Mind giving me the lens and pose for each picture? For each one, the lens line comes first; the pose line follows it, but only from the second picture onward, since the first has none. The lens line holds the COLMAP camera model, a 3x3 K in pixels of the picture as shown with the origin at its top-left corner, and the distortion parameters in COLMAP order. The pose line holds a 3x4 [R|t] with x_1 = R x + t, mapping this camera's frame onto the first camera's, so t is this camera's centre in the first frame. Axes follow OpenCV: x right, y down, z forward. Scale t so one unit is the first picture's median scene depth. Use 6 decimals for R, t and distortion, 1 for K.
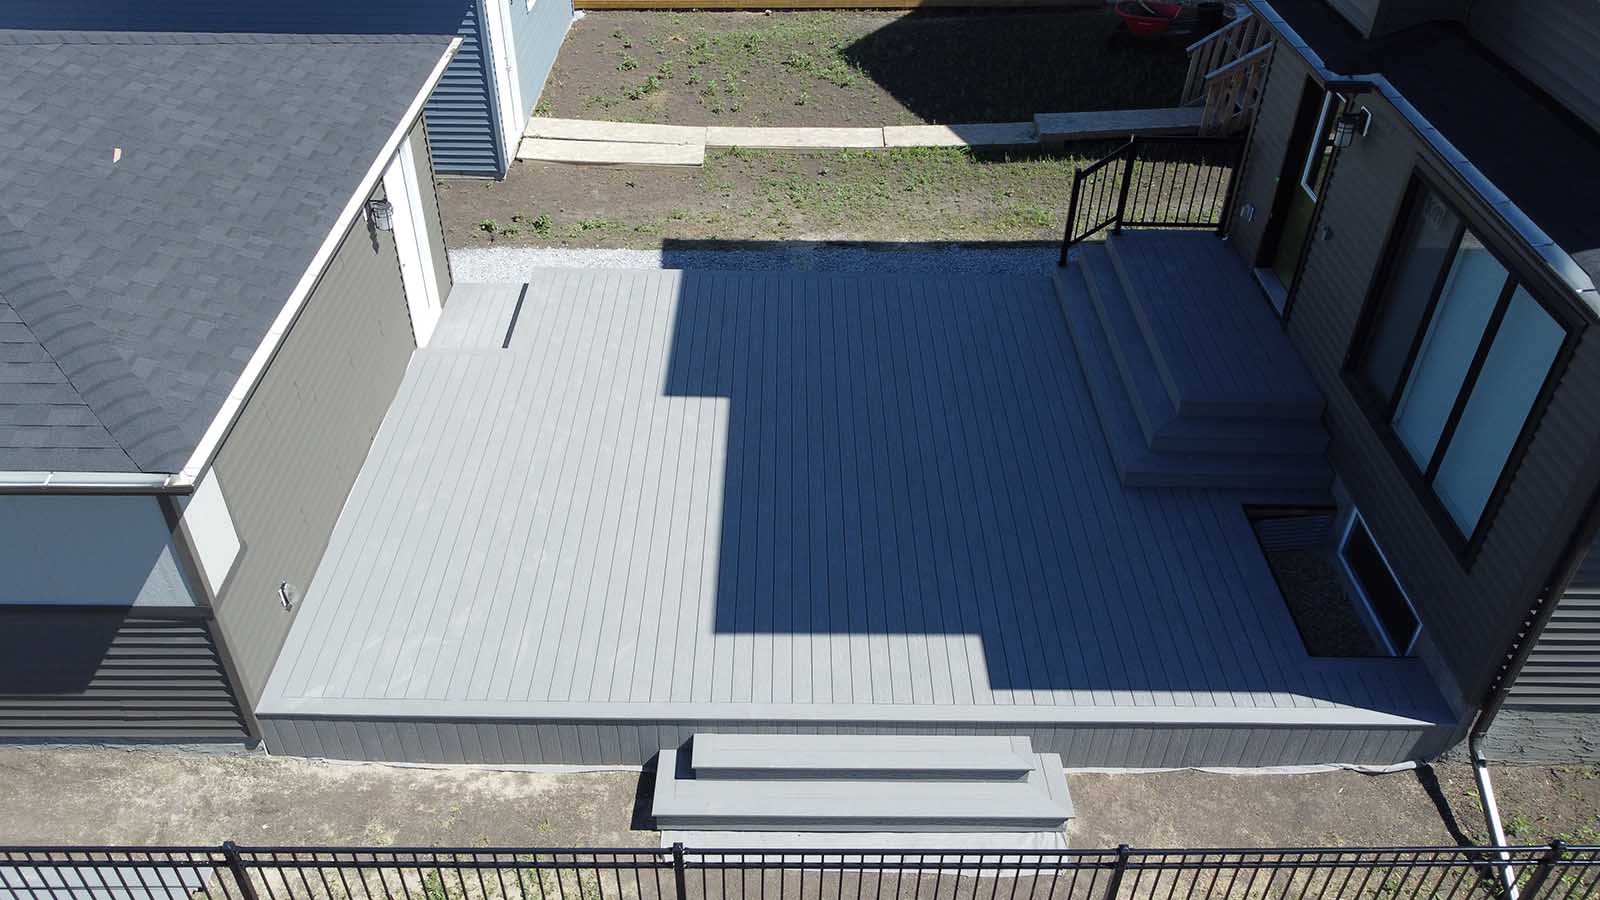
lens RADIAL K [[1219.0, 0, 794.3], [0, 1219.0, 448.0], [0, 0, 1]] dist [0.002015, -0.000038]
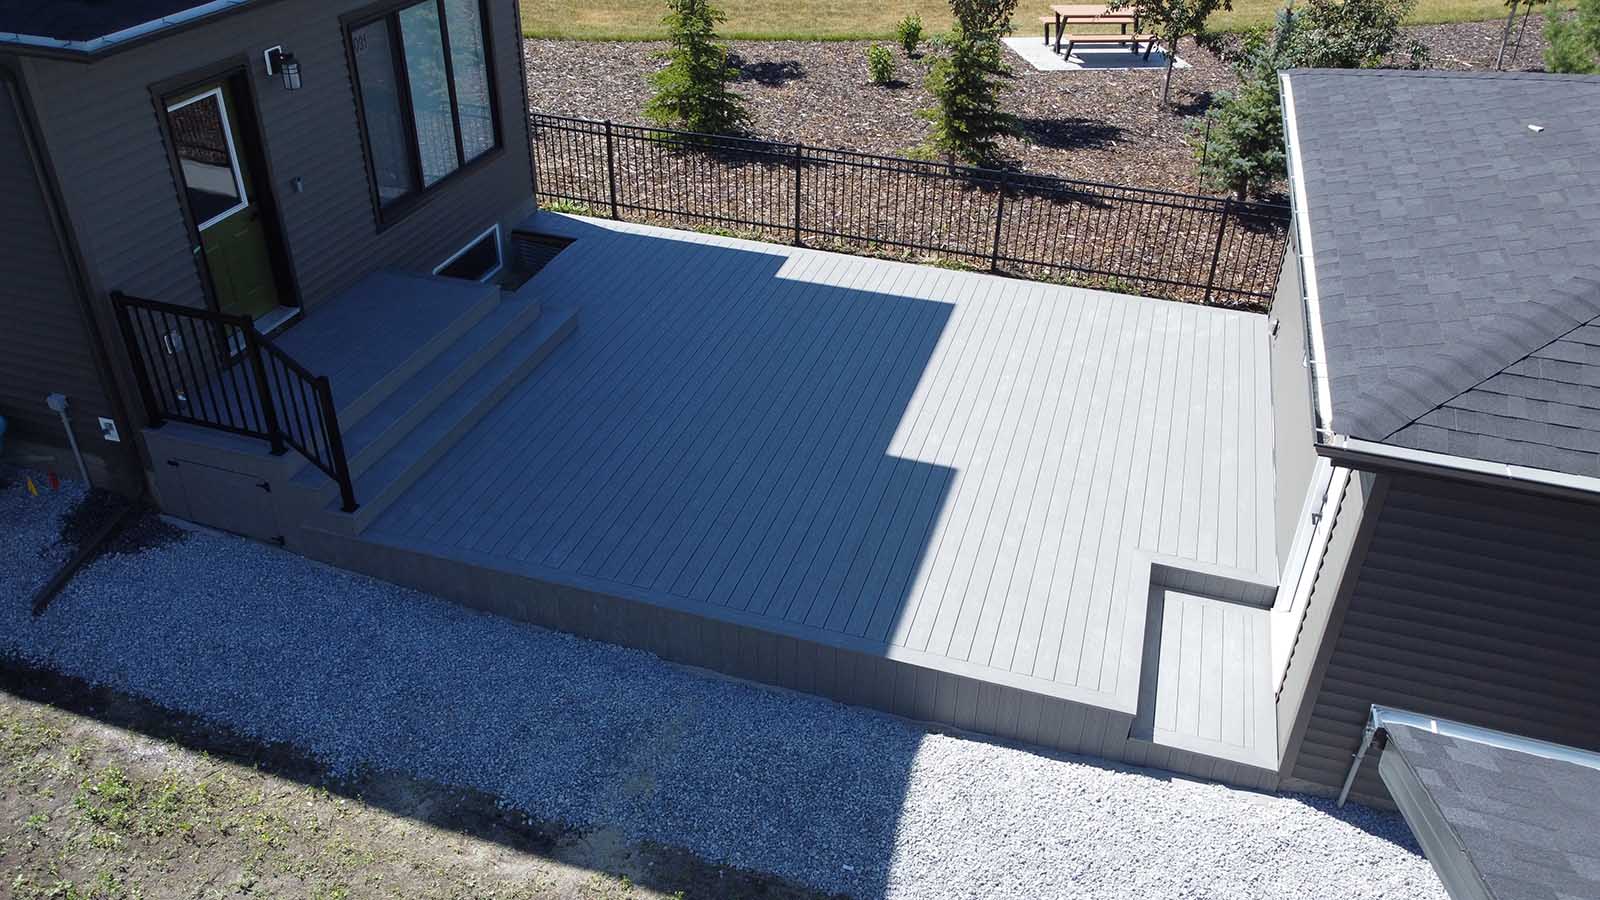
lens RADIAL K [[1219.0, 0, 794.3], [0, 1219.0, 448.0], [0, 0, 1]] dist [0.002015, -0.000038]
pose [[-0.952118, -0.192245, 0.237726, -0.178367], [0.156458, 0.361652, 0.919091, -0.775900], [-0.262665, 0.912277, -0.314257, 1.150246]]
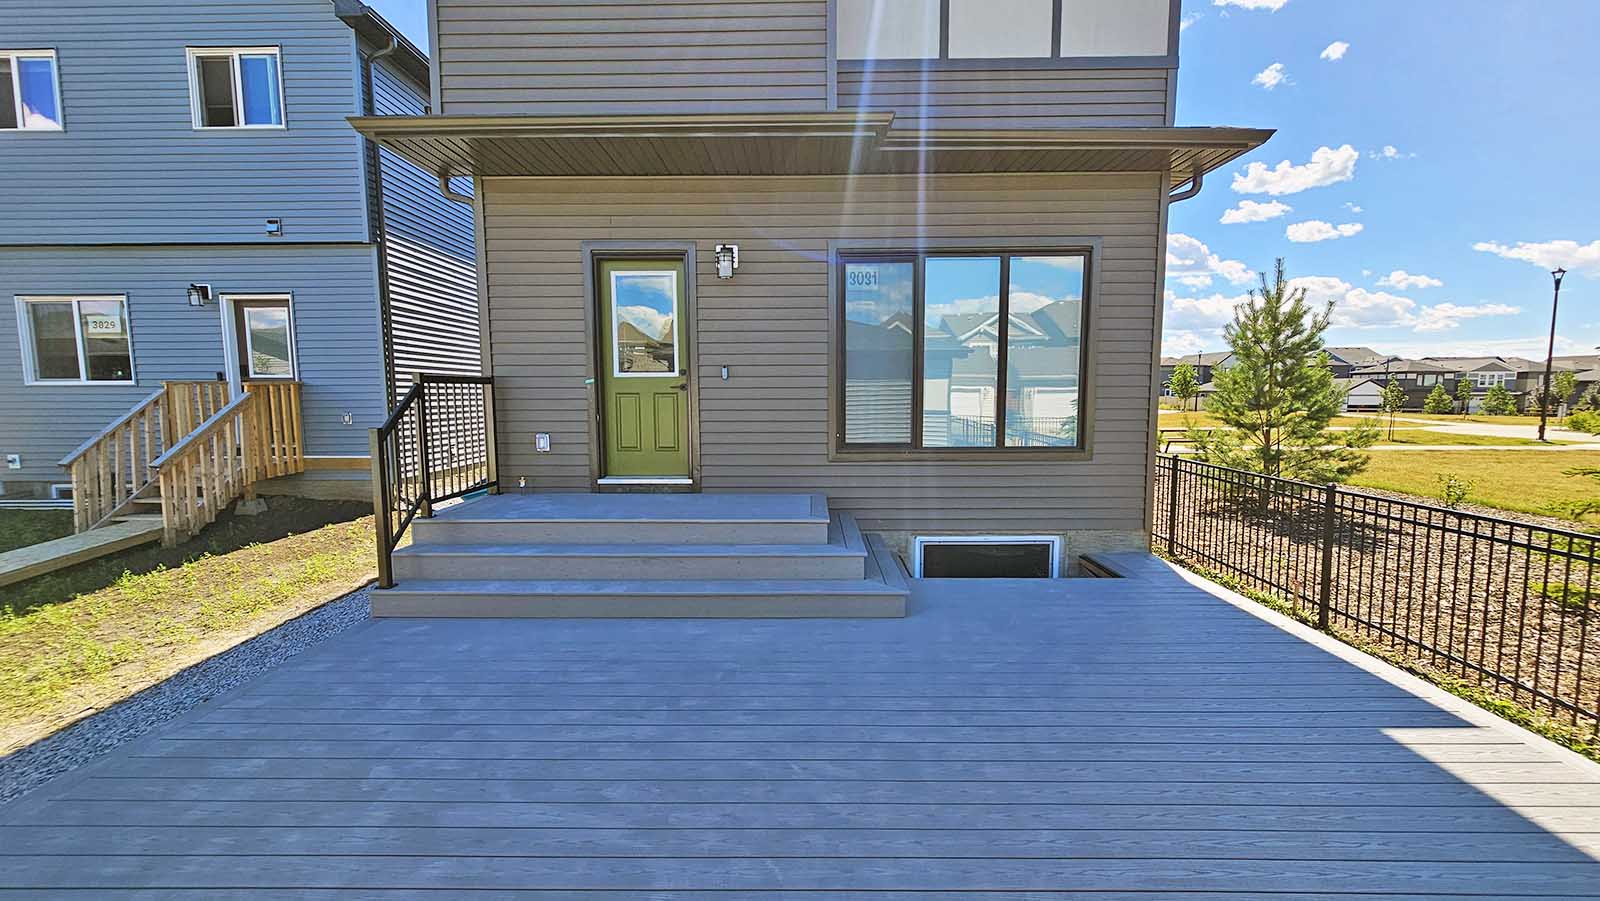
lens RADIAL K [[654.9, 0, 778.0], [0, 654.9, 476.5], [0, 0, 1]] dist [0.007038, -0.000048]
pose [[0.016864, -0.132387, 0.991055, -0.118189], [0.607707, 0.788461, 0.094983, -0.107335], [-0.793983, 0.600669, 0.093749, 0.790581]]
